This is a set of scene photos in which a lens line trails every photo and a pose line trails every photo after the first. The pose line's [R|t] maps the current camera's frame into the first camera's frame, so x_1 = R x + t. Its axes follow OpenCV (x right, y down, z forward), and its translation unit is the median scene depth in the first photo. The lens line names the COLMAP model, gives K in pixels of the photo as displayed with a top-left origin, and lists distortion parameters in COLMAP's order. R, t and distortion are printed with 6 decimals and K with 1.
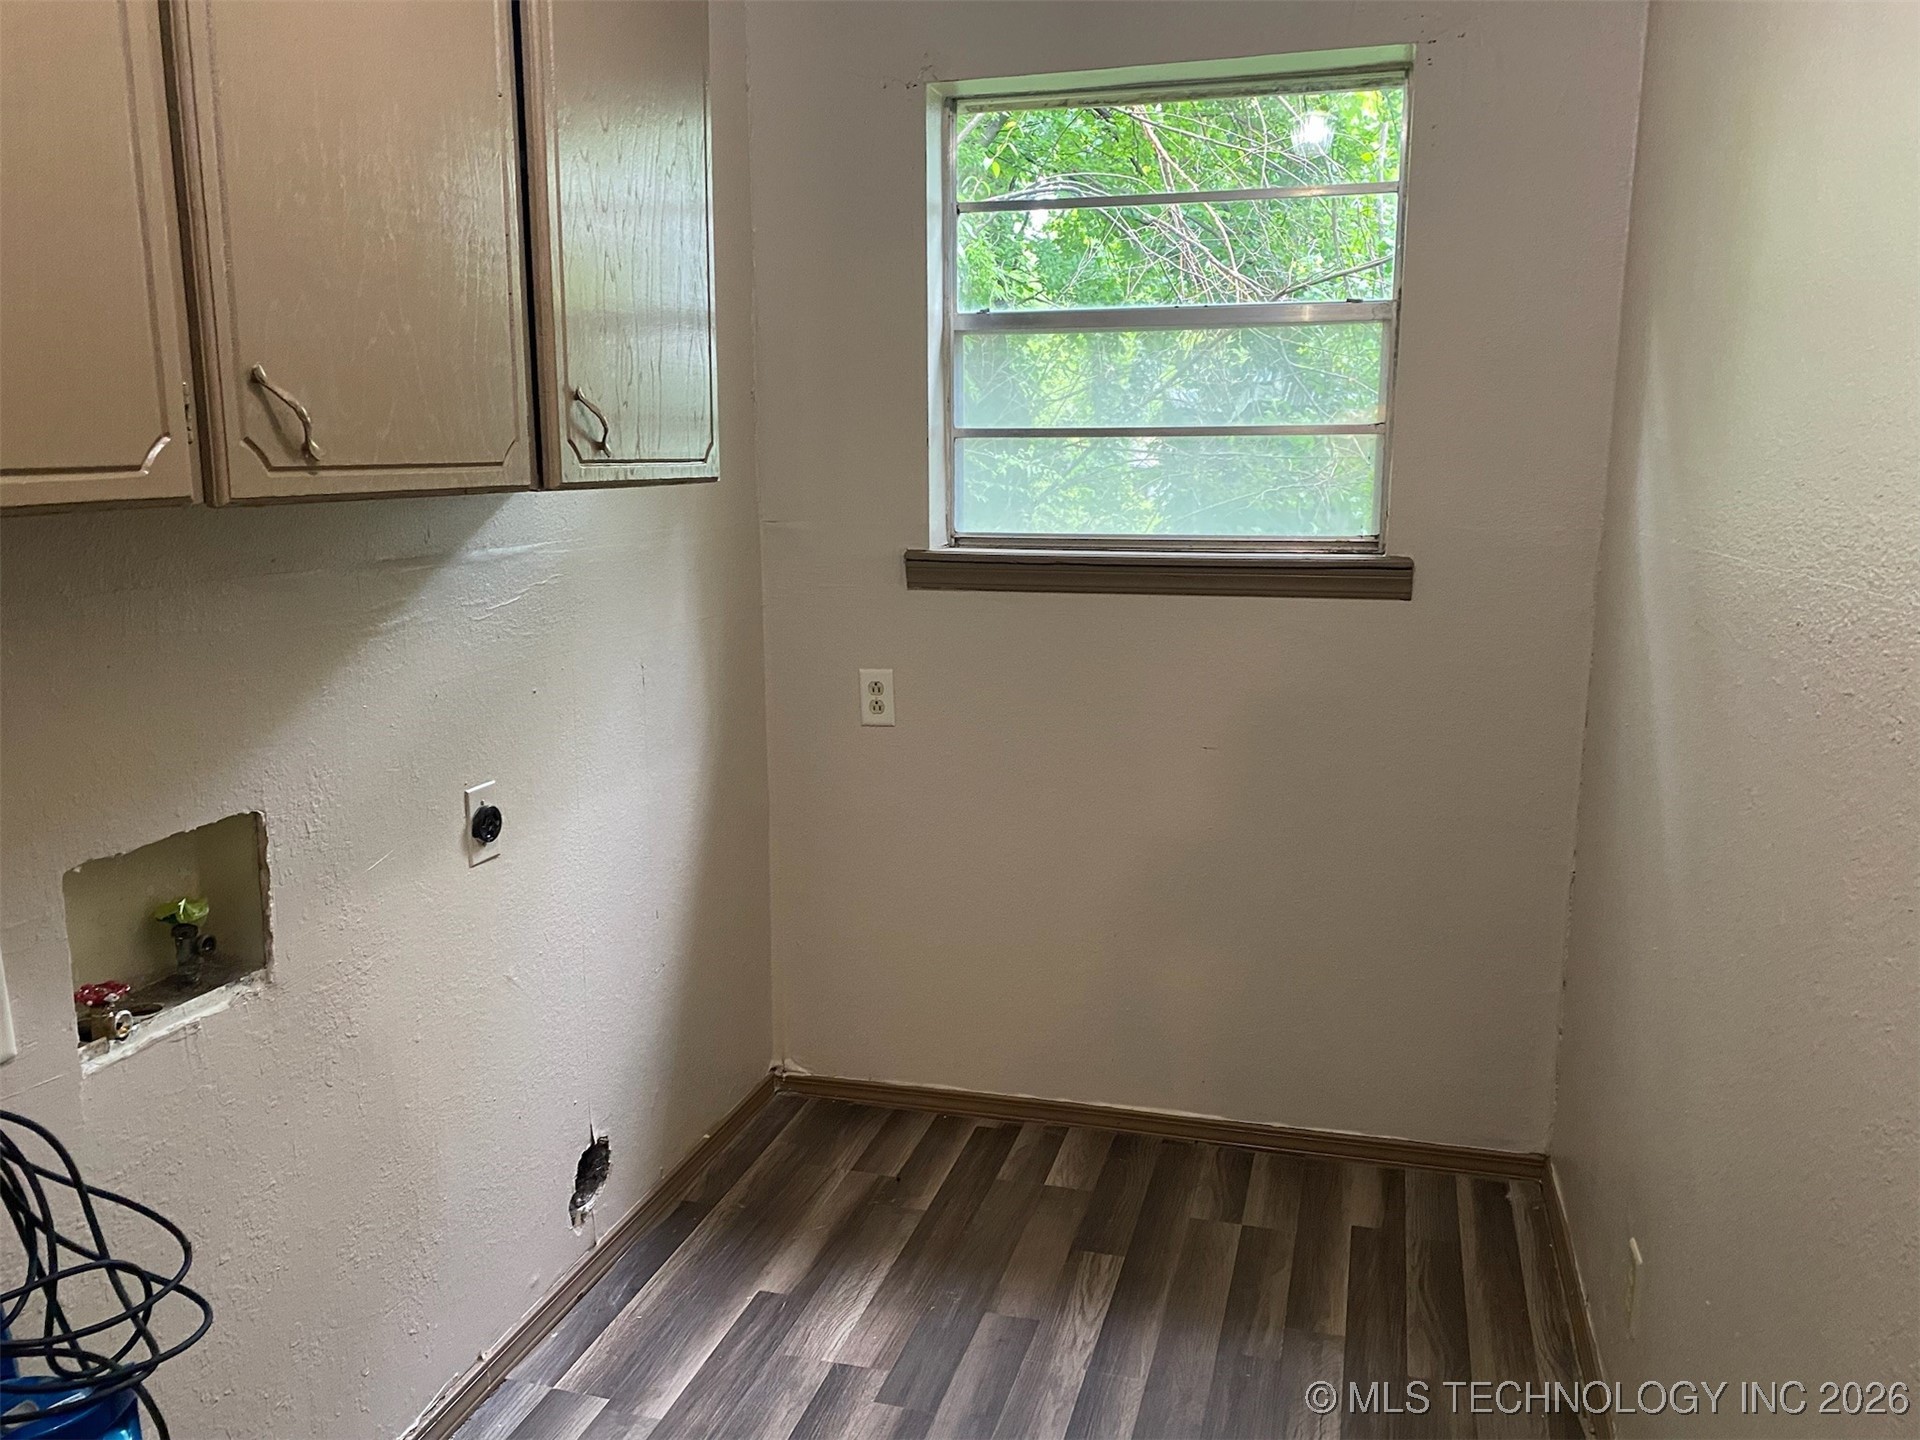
lens RADIAL K [[1454.6, 0, 971.4], [0, 1454.6, 727.7], [0, 0, 1]] dist [0.011185, -0.004667]
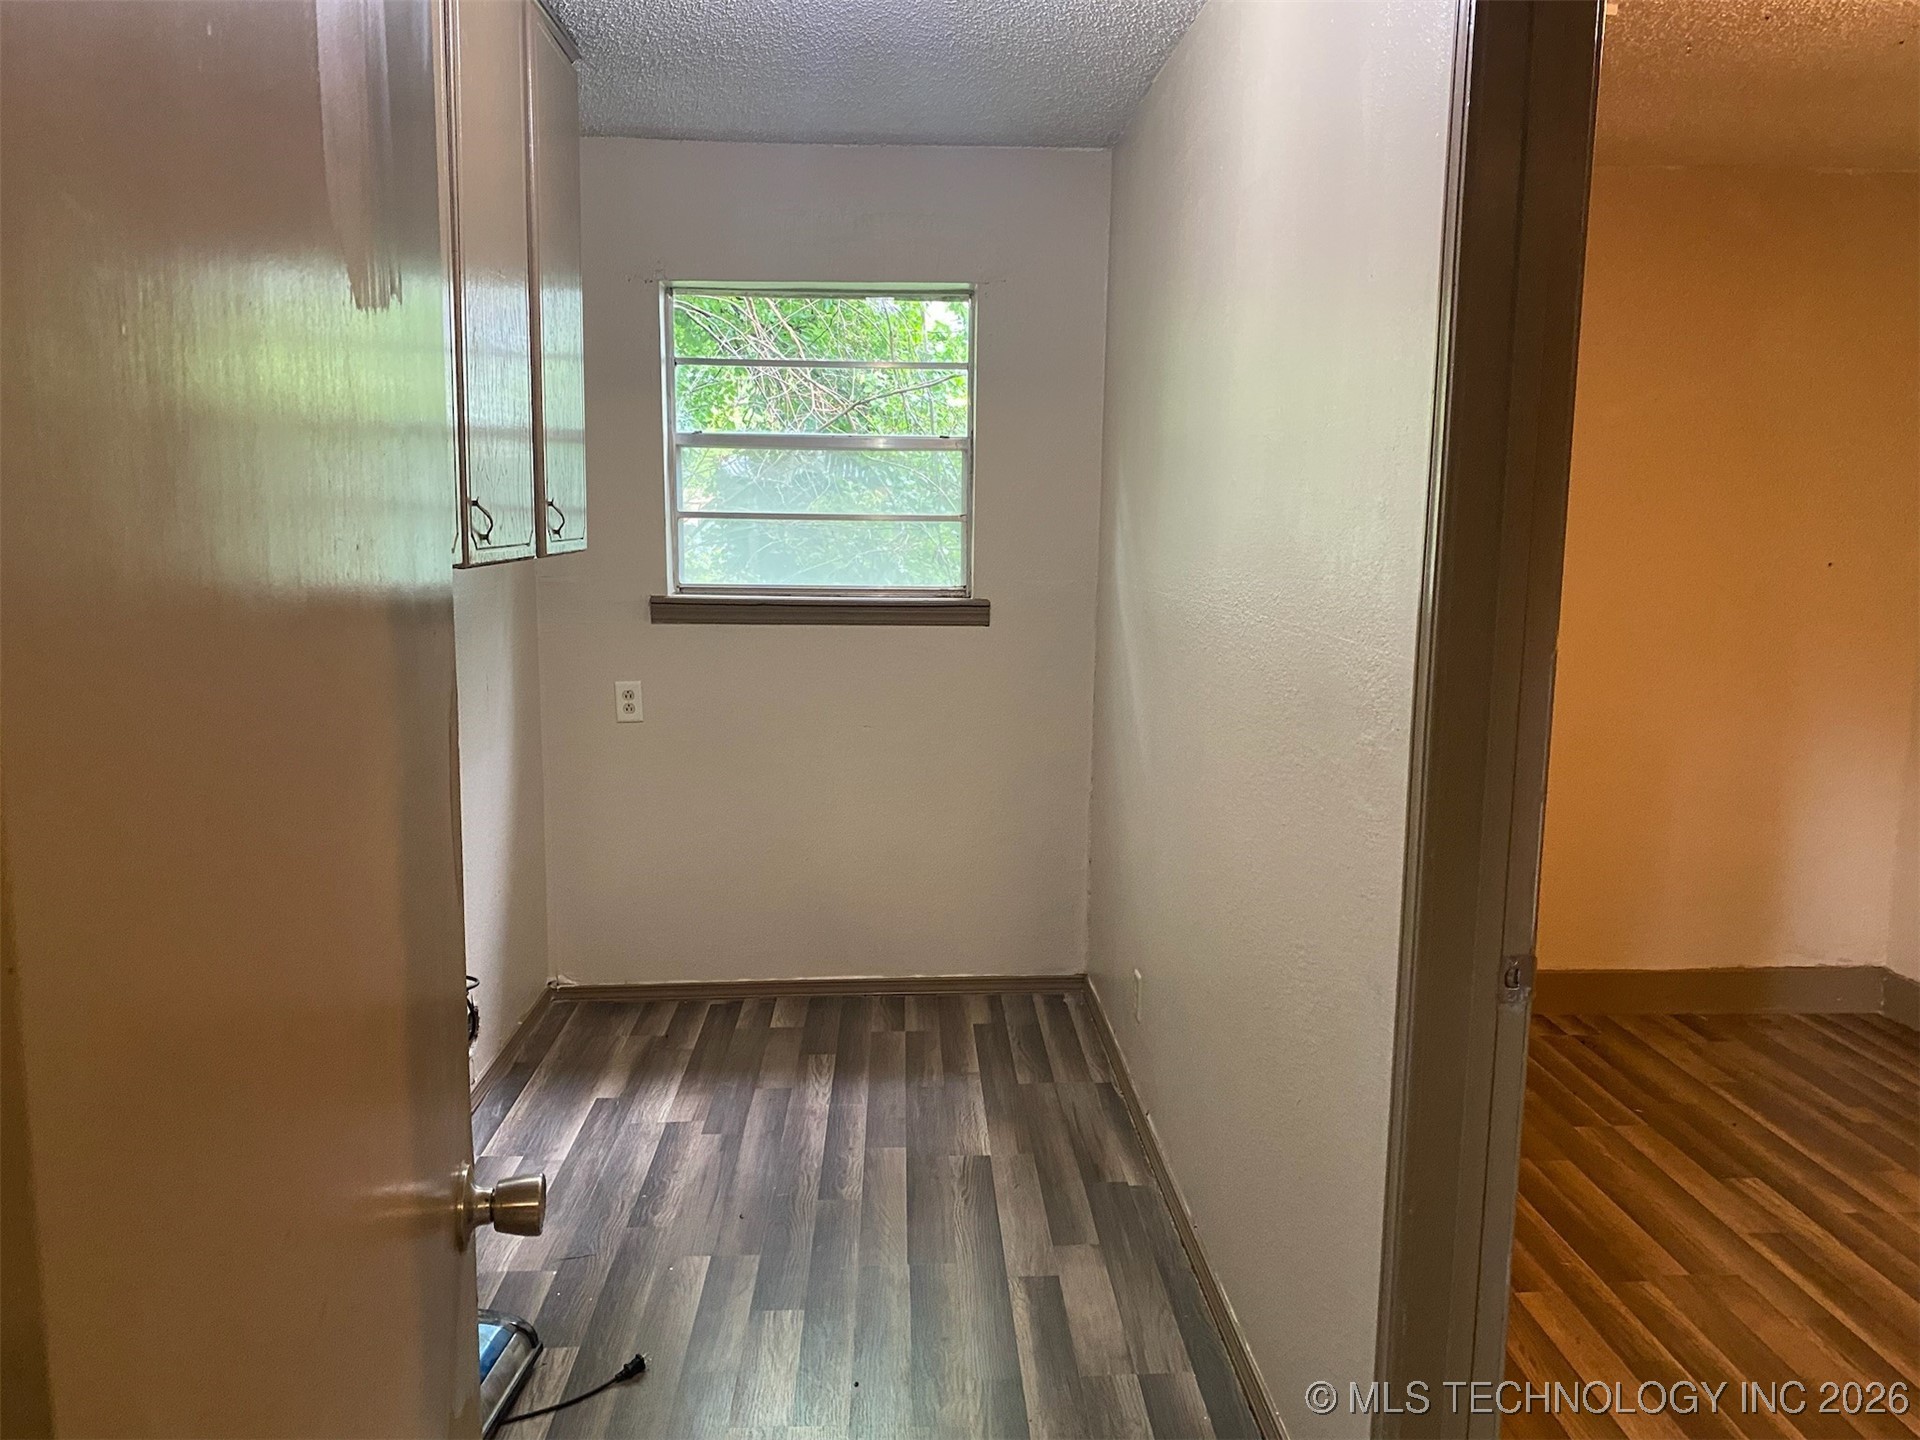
lens RADIAL K [[1454.4, 0, 976.8], [0, 1454.4, 719.5], [0, 0, 1]] dist [0.046818, -0.070907]
pose [[0.945335, -0.032872, 0.324441, -0.225747], [0.048688, 0.997982, -0.040751, 0.077329], [-0.322447, 0.054319, 0.945028, -0.482459]]
